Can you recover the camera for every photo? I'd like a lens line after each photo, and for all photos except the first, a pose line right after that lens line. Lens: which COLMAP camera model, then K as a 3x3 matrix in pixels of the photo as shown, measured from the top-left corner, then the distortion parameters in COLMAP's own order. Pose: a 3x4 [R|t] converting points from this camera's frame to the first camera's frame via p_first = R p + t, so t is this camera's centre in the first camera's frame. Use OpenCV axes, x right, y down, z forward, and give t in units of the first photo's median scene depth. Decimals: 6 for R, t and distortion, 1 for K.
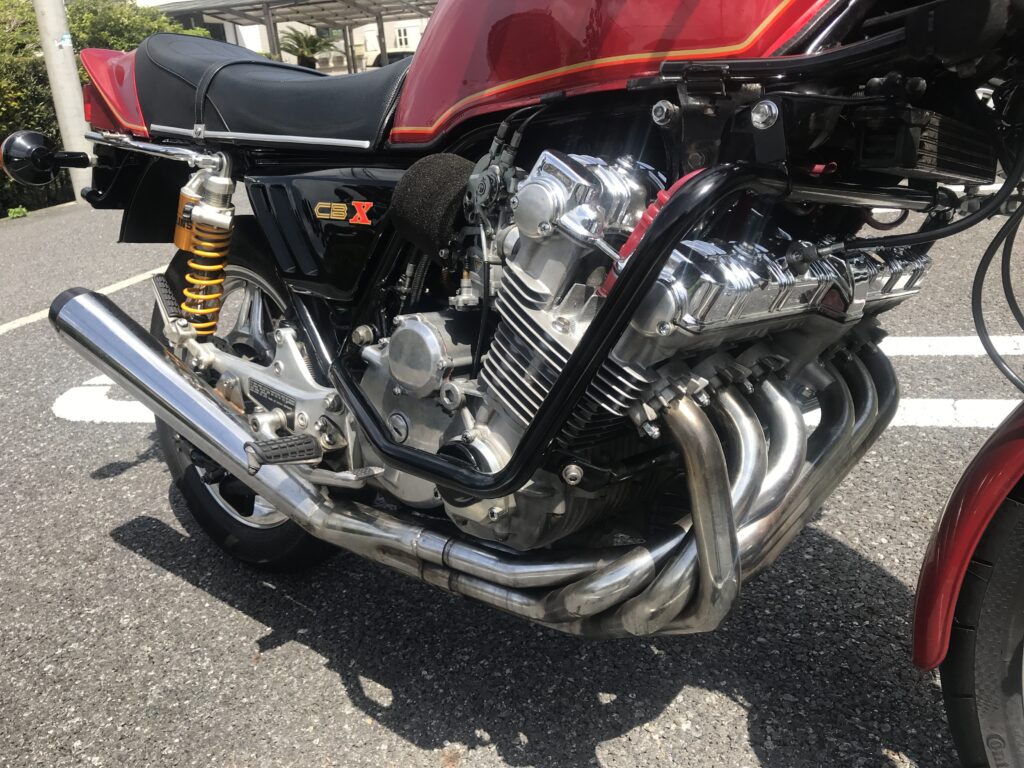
lens RADIAL K [[845.7, 0, 503.8], [0, 845.7, 382.2], [0, 0, 1]] dist [-0.001096, 0.016386]
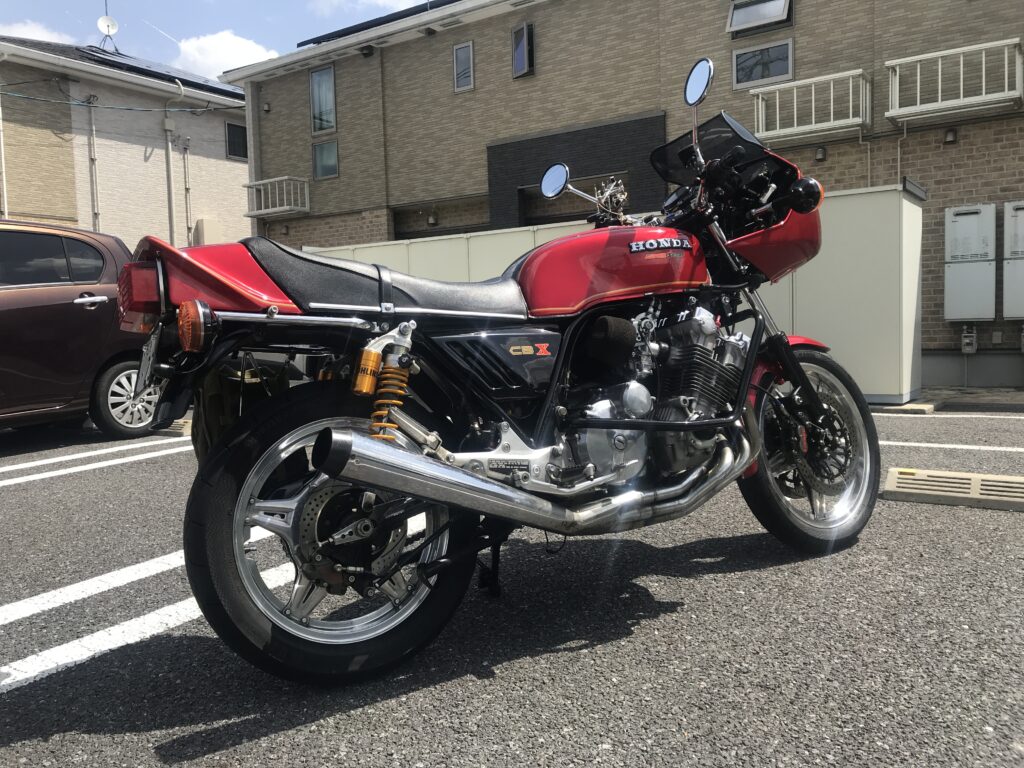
lens RADIAL K [[845.7, 0, 512.6], [0, 845.7, 386.3], [0, 0, 1]] dist [-0.001096, 0.016386]
pose [[0.312159, 0.003730, 0.950023, -1.651455], [0.335408, 0.935164, -0.113880, 0.055498], [-0.888852, 0.354194, 0.290669, 0.459659]]
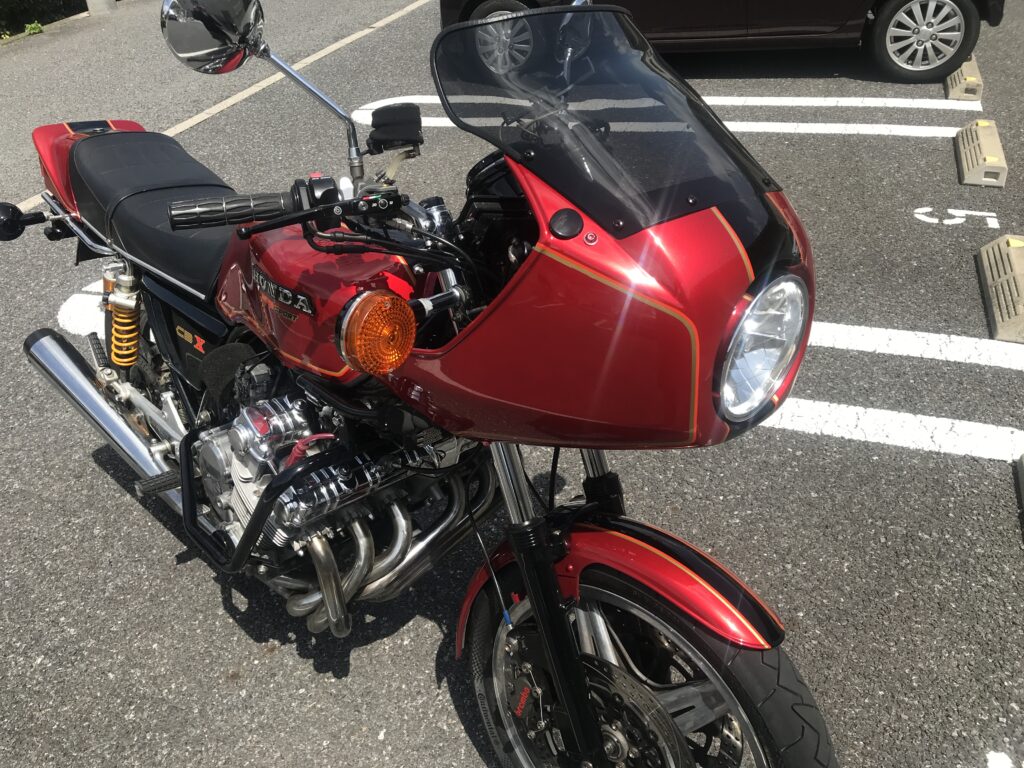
lens RADIAL K [[845.7, 0, 515.8], [0, 845.7, 381.7], [0, 0, 1]] dist [-0.001096, 0.016386]
pose [[0.997803, 0.056886, -0.033954, 0.402837], [-0.046153, 0.964576, 0.259737, -0.479954], [0.047527, -0.257599, 0.965082, -0.433852]]
